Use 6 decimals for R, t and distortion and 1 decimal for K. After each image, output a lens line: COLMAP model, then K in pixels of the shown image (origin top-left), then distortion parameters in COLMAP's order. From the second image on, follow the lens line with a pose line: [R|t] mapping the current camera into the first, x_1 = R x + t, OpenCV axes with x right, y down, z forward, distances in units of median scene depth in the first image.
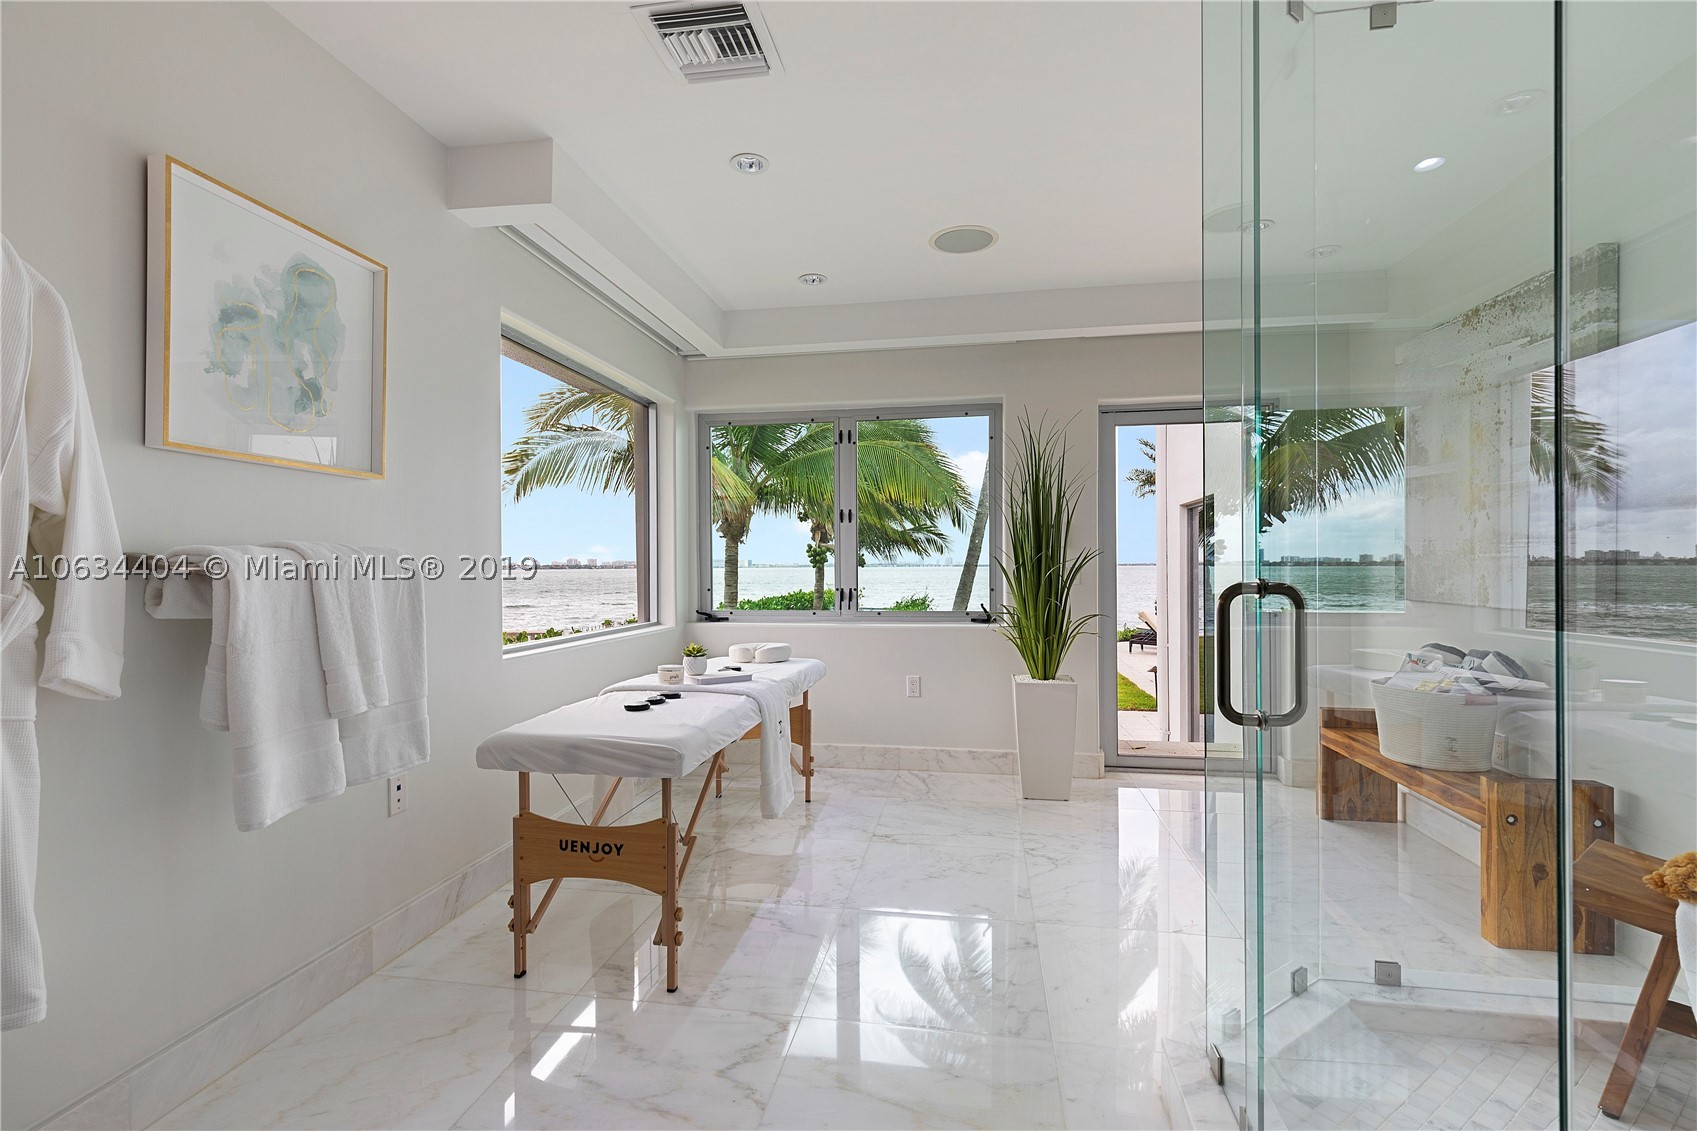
lens RADIAL K [[766.3, 0, 841.8], [0, 766.3, 565.5], [0, 0, 1]] dist [0.001644, -0.000974]
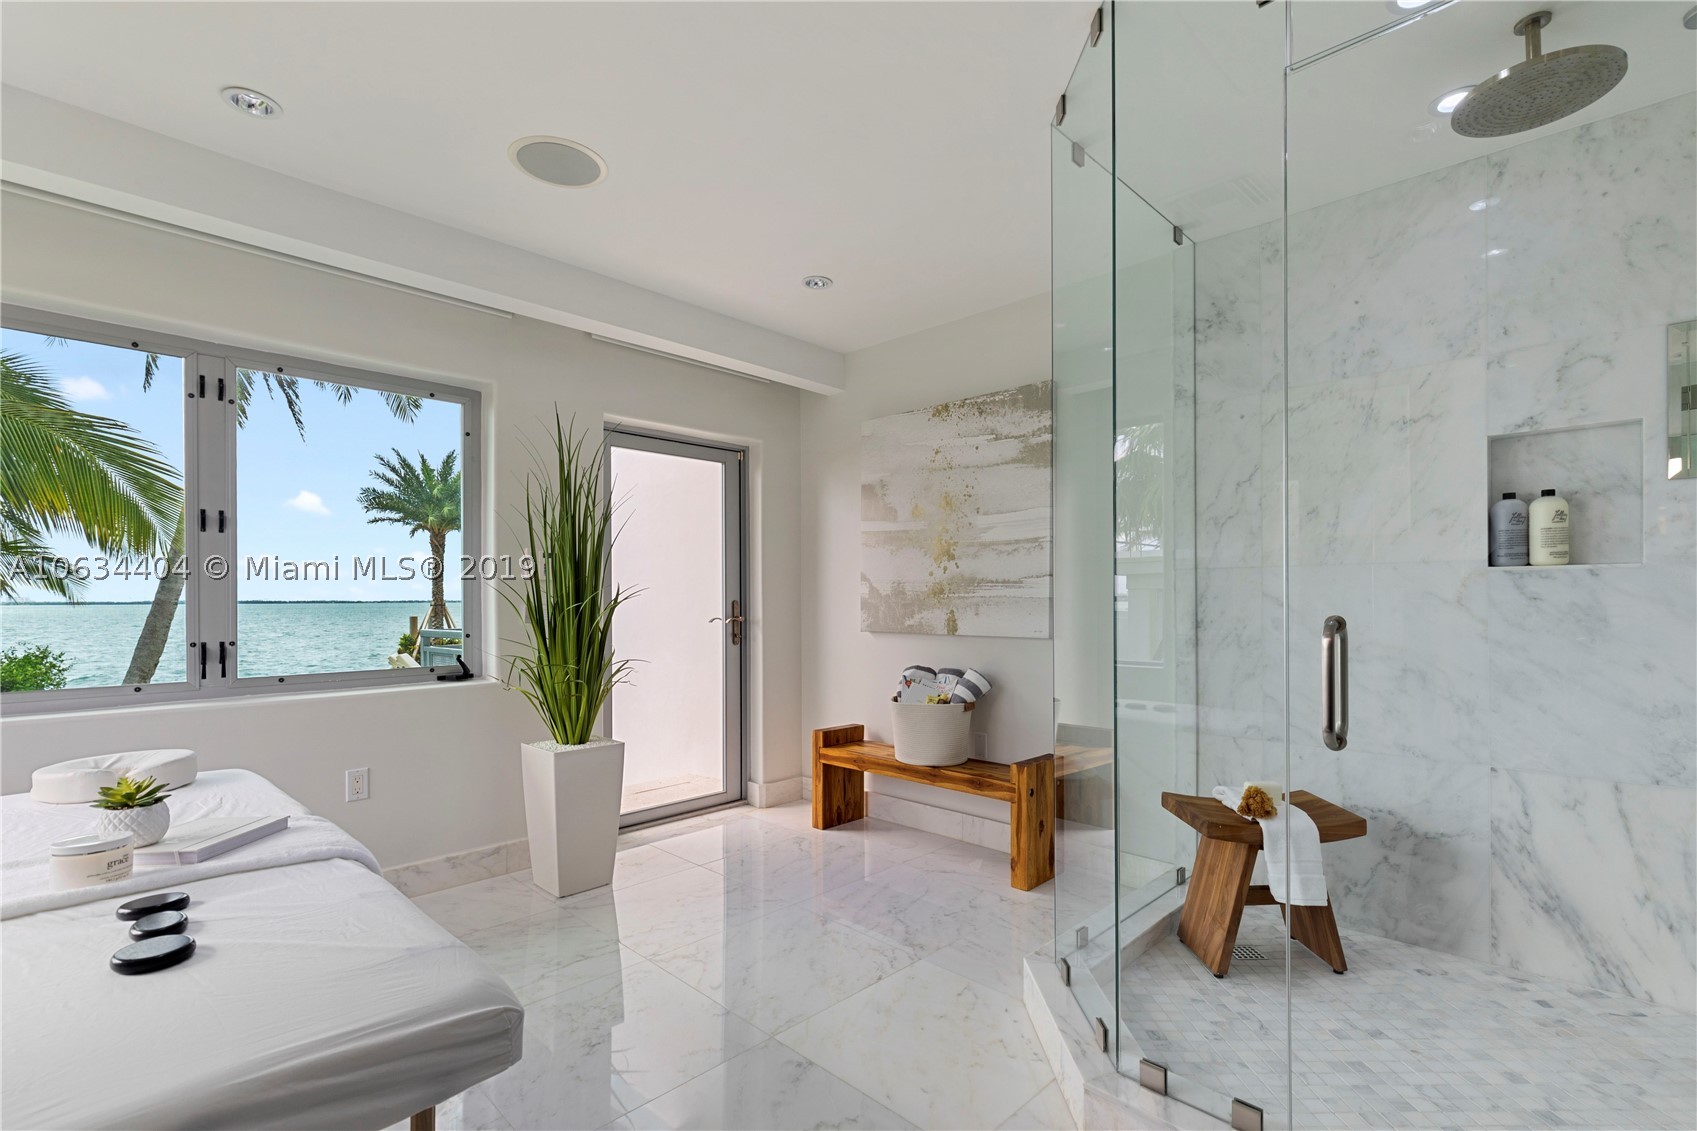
lens RADIAL K [[766.3, 0, 859.3], [0, 766.3, 597.0], [0, 0, 1]] dist [0.001644, -0.000974]
pose [[0.561397, 0.005600, 0.827528, -0.284877], [0.000826, 0.999973, -0.007328, -0.000813], [-0.827546, 0.004797, 0.561377, 0.346124]]
